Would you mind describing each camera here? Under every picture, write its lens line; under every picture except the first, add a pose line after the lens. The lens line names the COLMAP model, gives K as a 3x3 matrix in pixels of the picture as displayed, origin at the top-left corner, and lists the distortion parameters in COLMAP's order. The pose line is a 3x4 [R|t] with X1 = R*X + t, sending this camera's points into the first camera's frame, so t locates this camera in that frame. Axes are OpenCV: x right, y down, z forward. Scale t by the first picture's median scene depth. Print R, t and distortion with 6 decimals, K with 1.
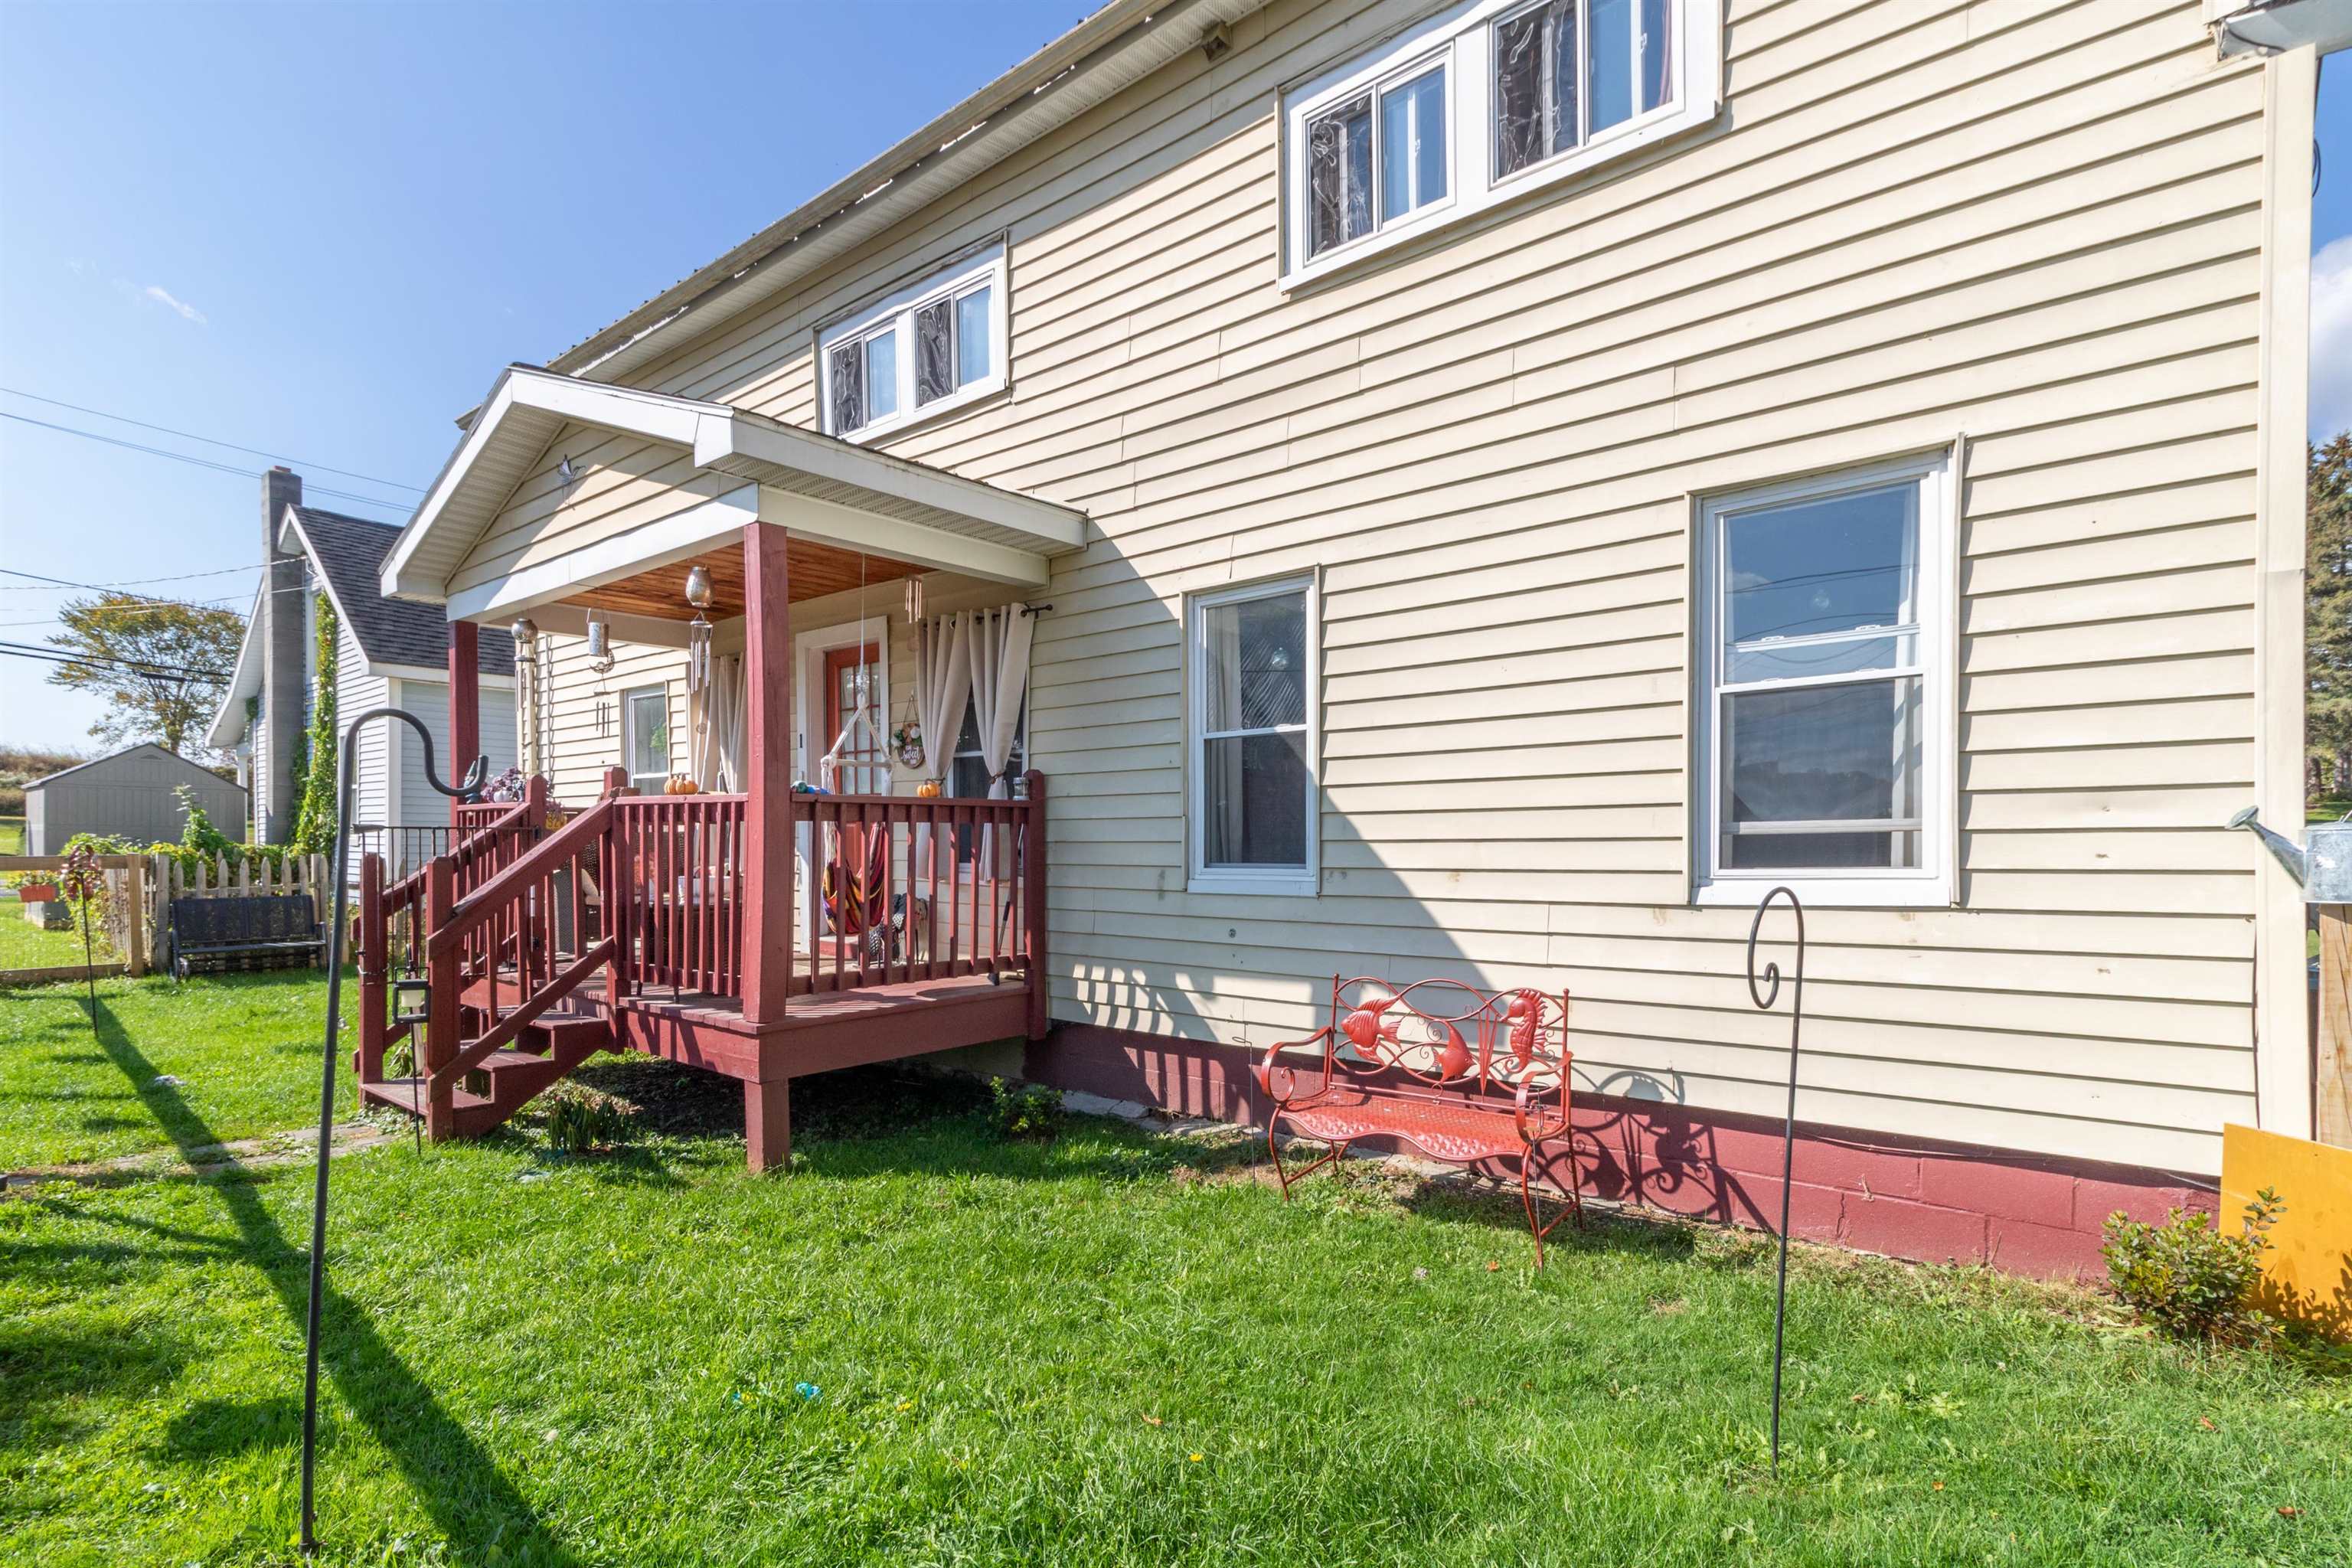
lens RADIAL K [[1147.3, 0, 1158.3], [0, 1147.3, 864.0], [0, 0, 1]] dist [0.002002, 0.000901]
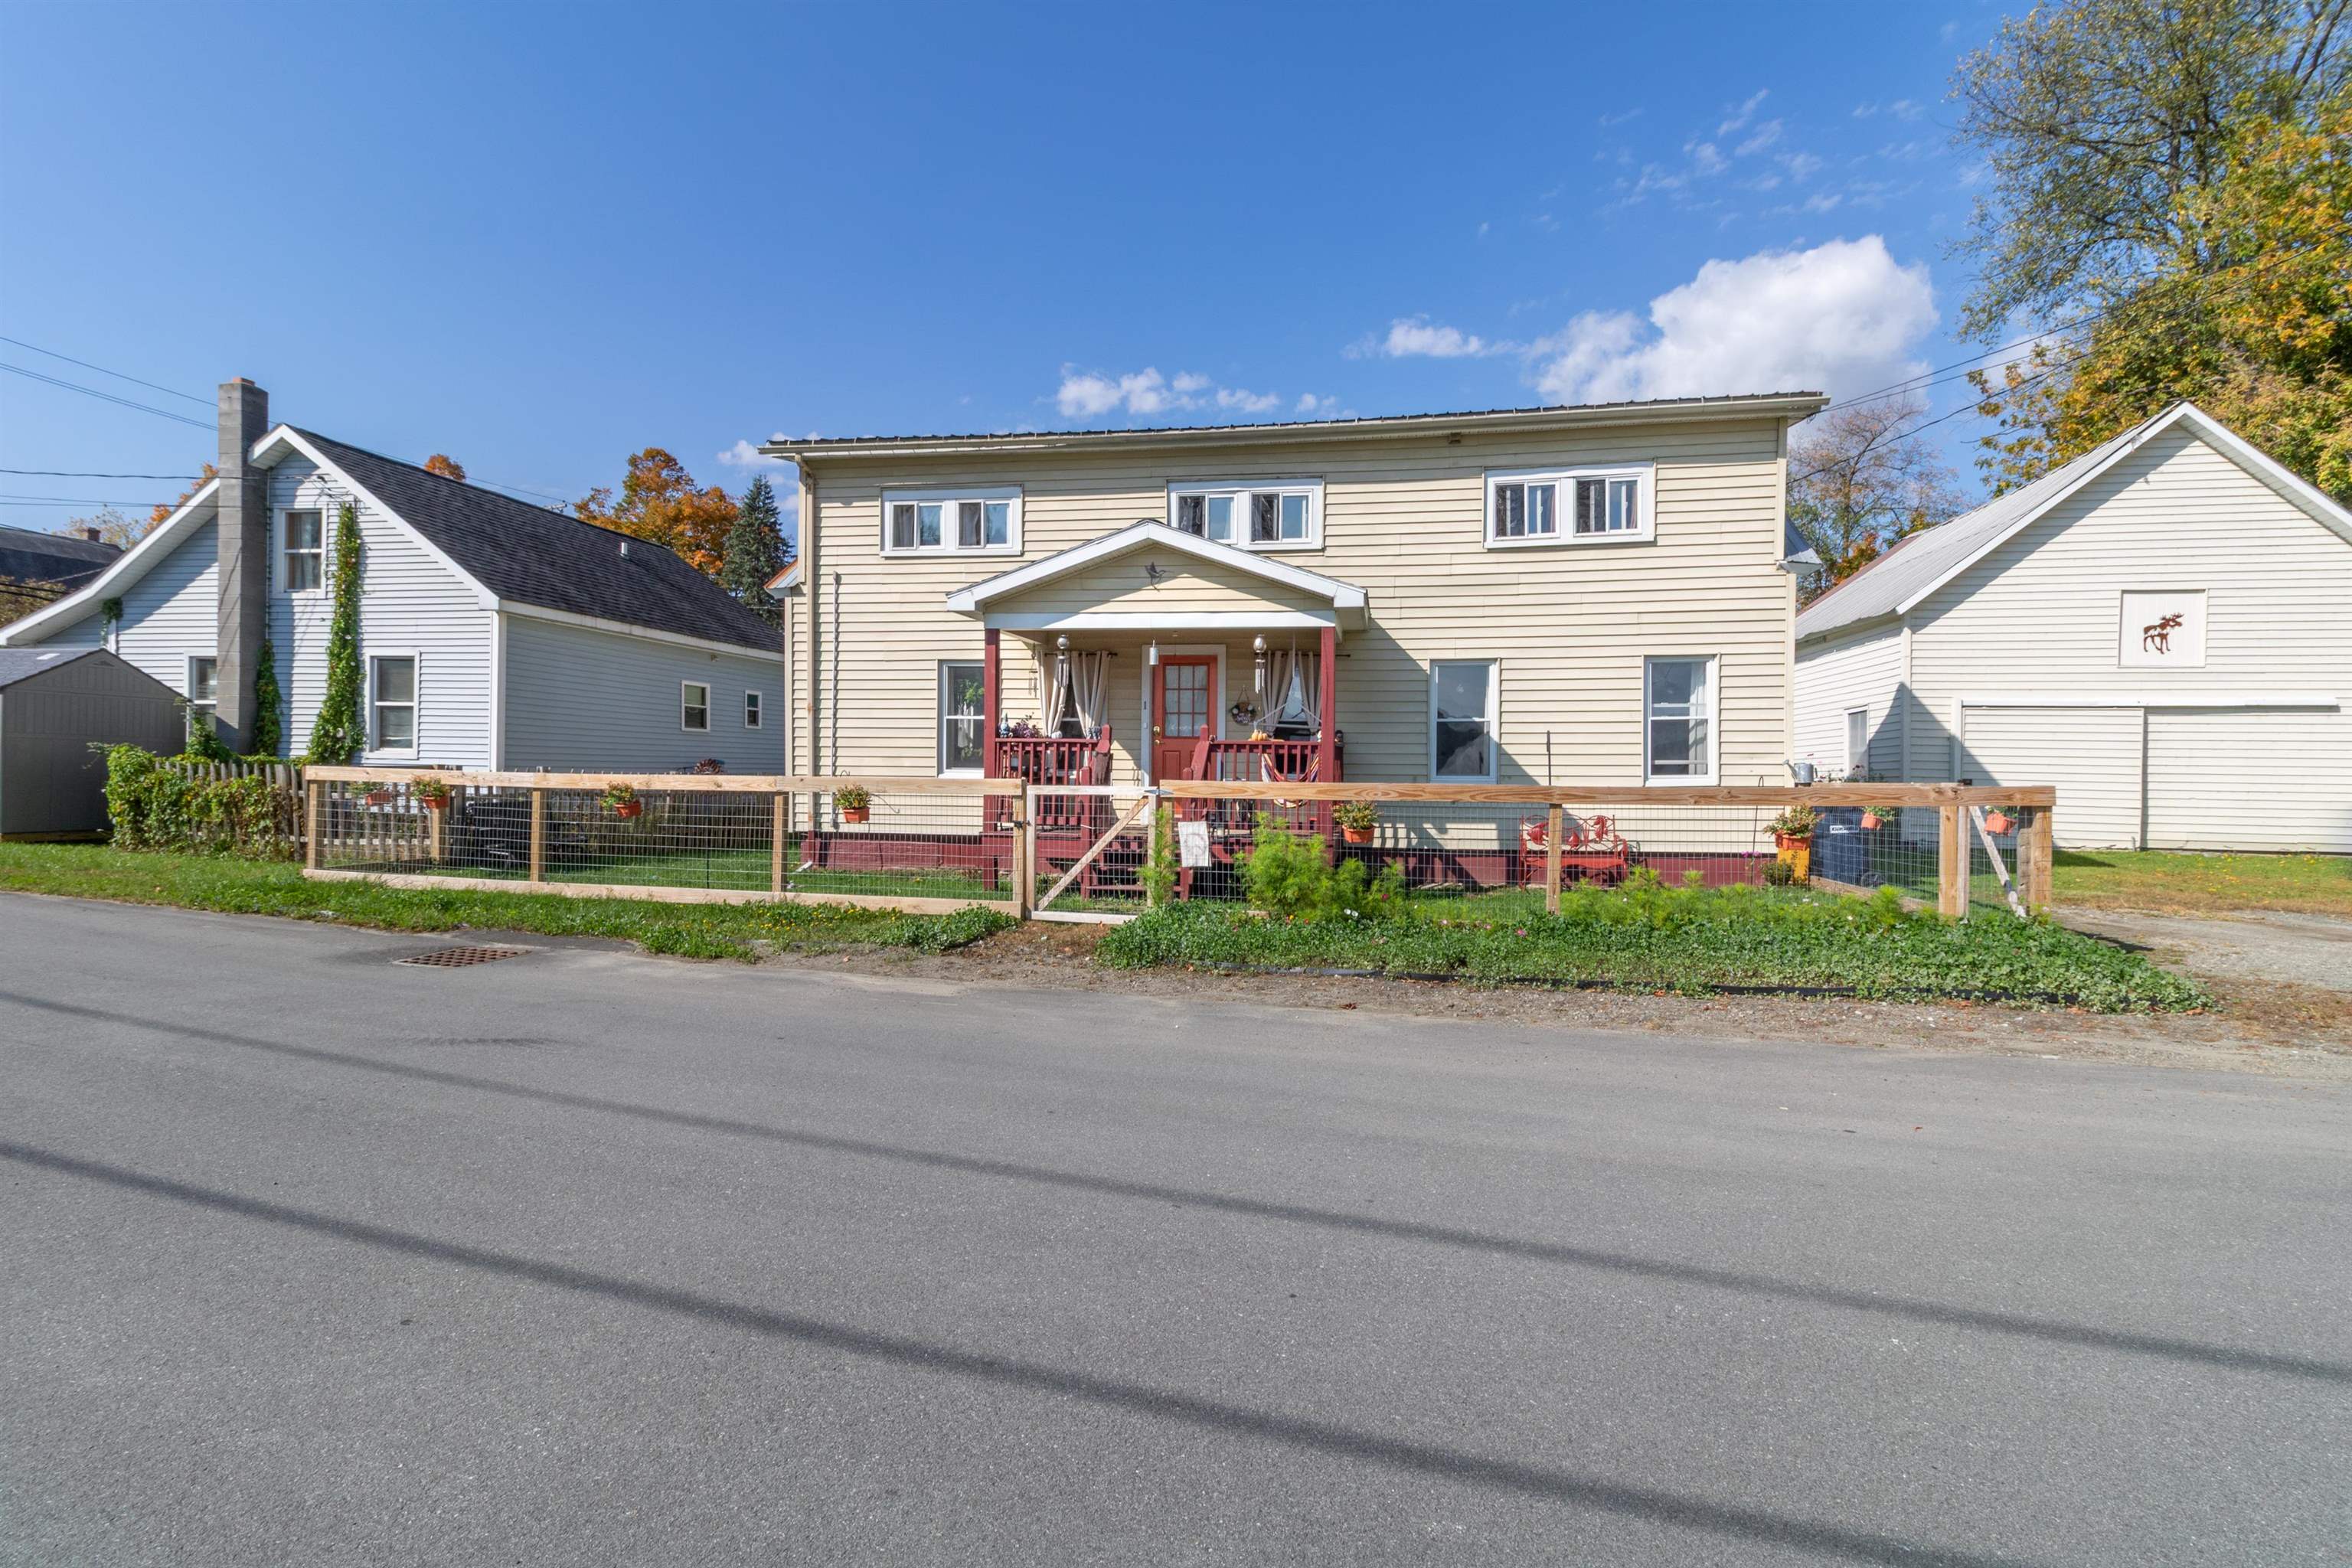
lens RADIAL K [[1114.9, 0, 1183.6], [0, 1114.9, 777.6], [0, 0, 1]] dist [0.001843, 0.001462]
pose [[0.859852, 0.001299, 0.510541, -1.584704], [0.000999, 0.999991, -0.004227, 0.016340], [-0.510542, 0.004144, 0.859843, -0.713364]]
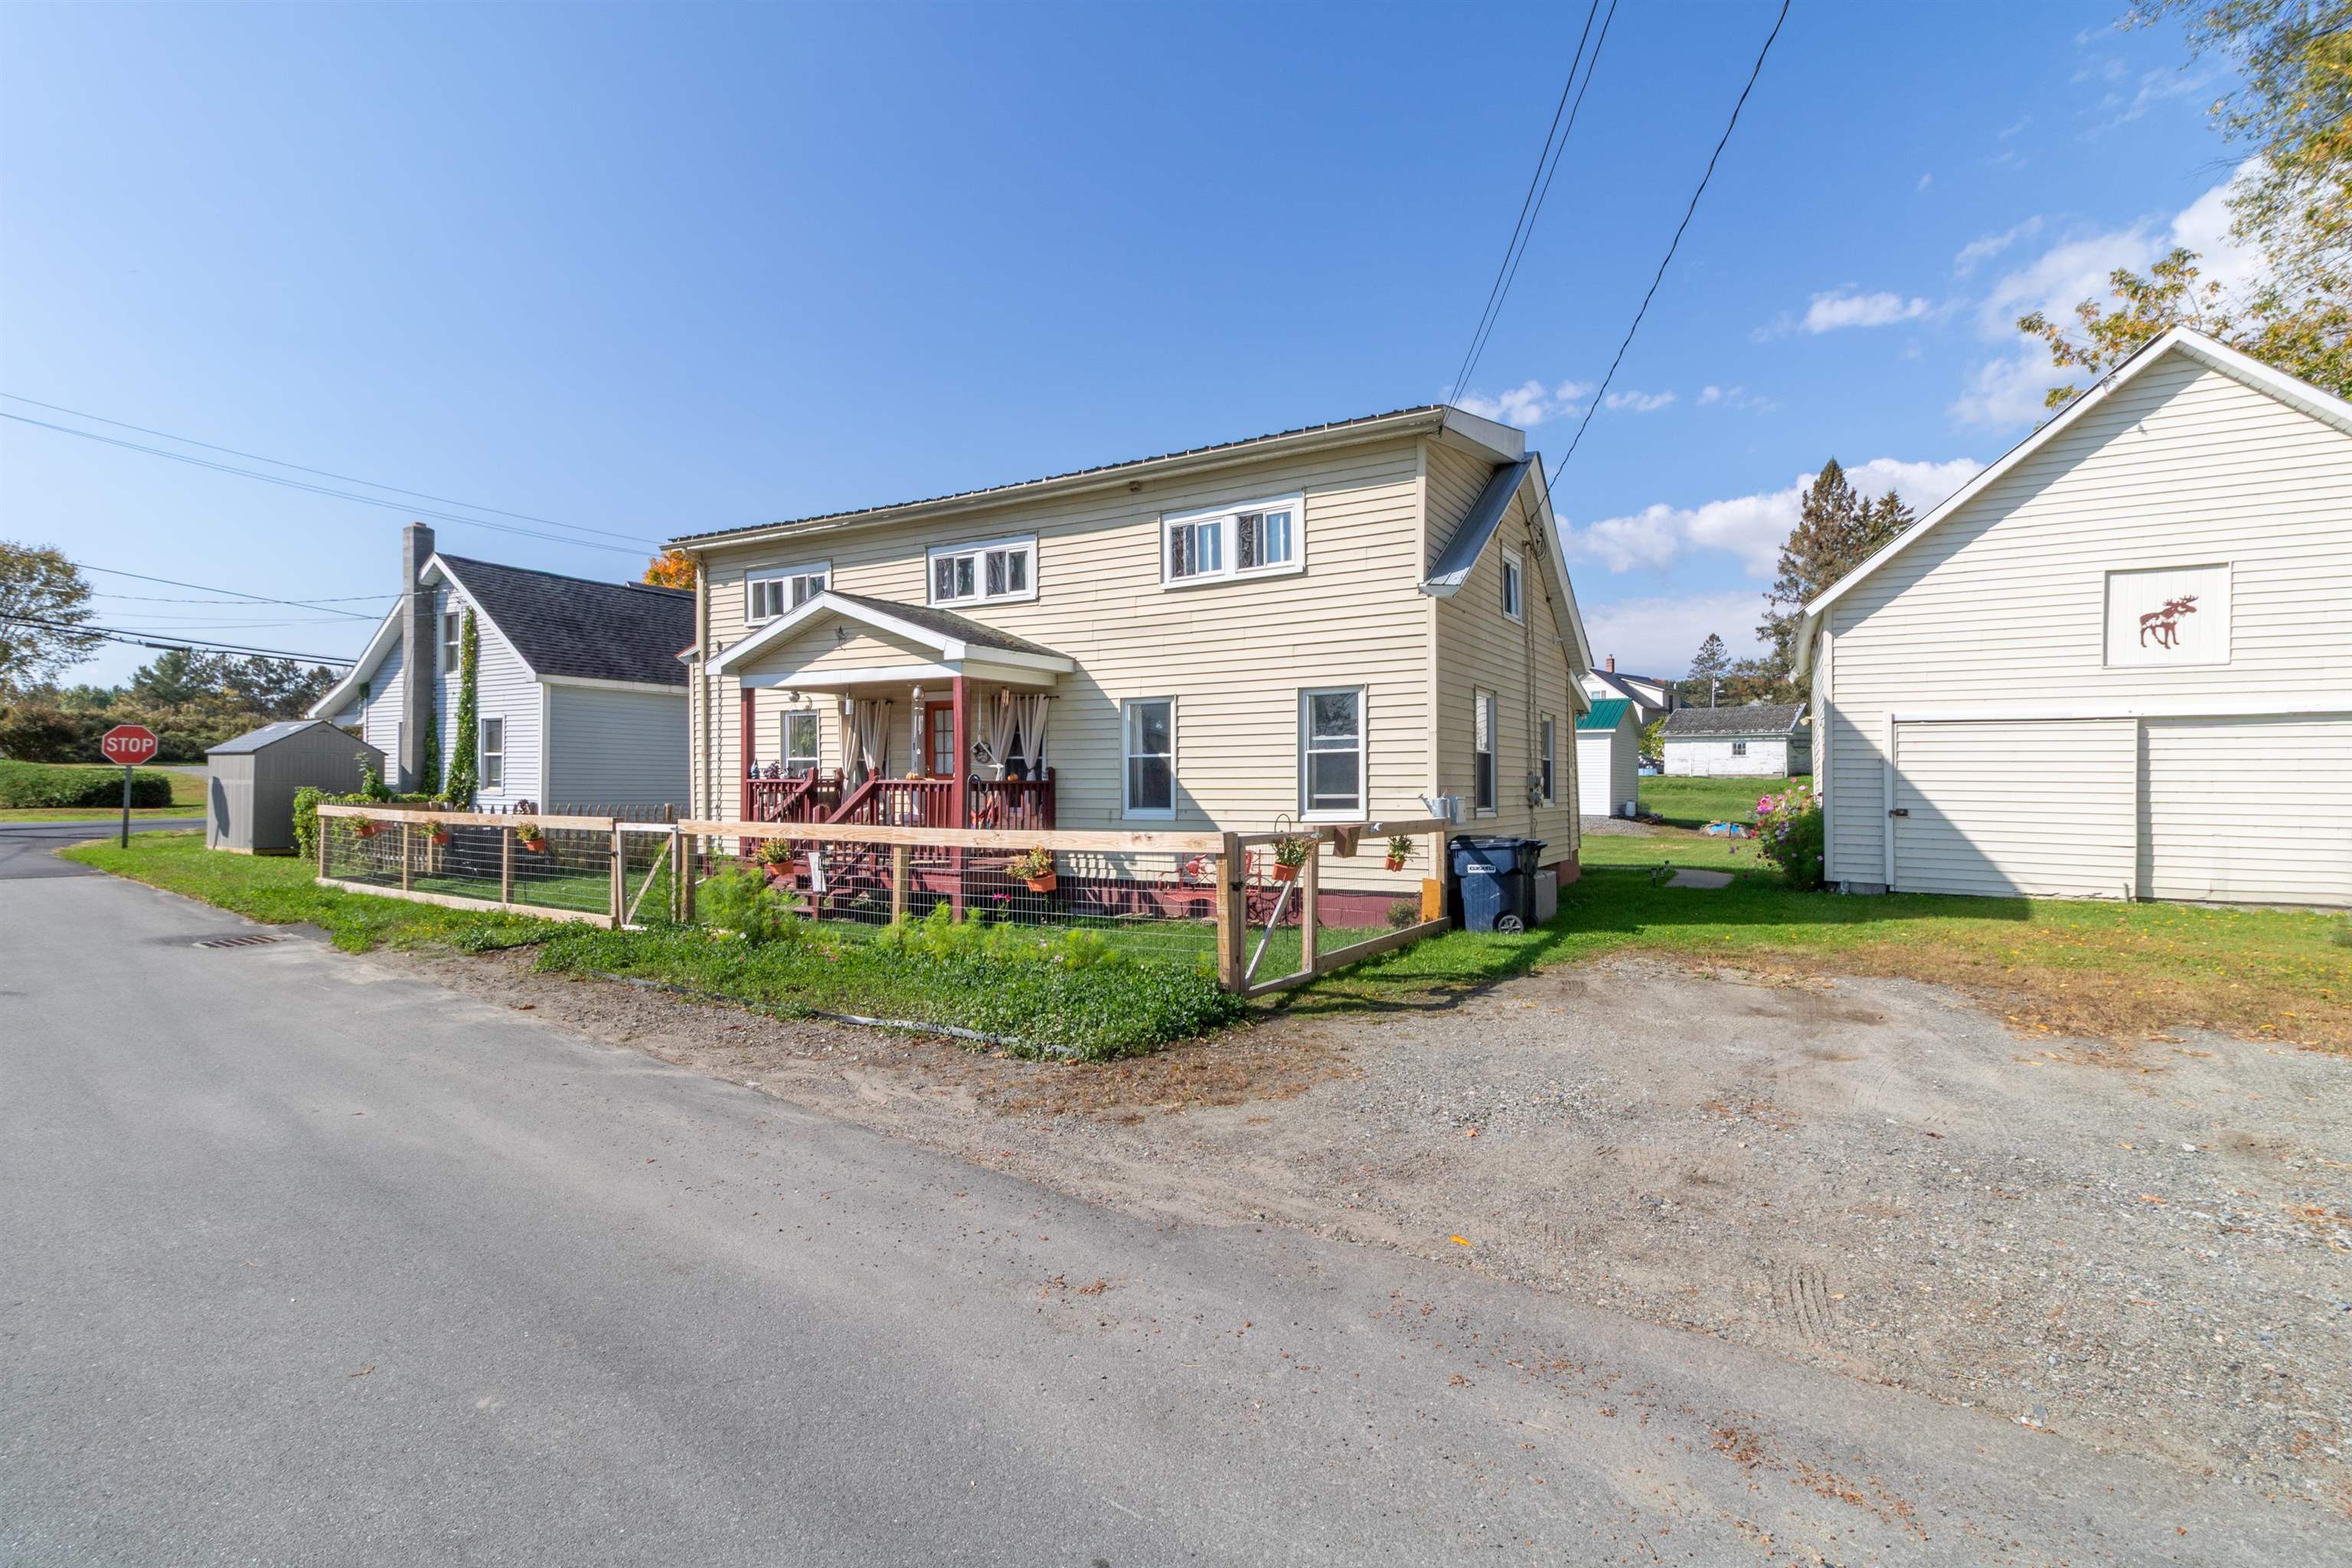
lens RADIAL K [[1114.9, 0, 1183.6], [0, 1114.9, 777.6], [0, 0, 1]] dist [0.001843, 0.001462]
pose [[0.983861, 0.000113, 0.178933, -0.273906], [0.003801, 0.999761, -0.021530, -0.013335], [-0.178892, 0.021862, 0.983626, -1.381274]]
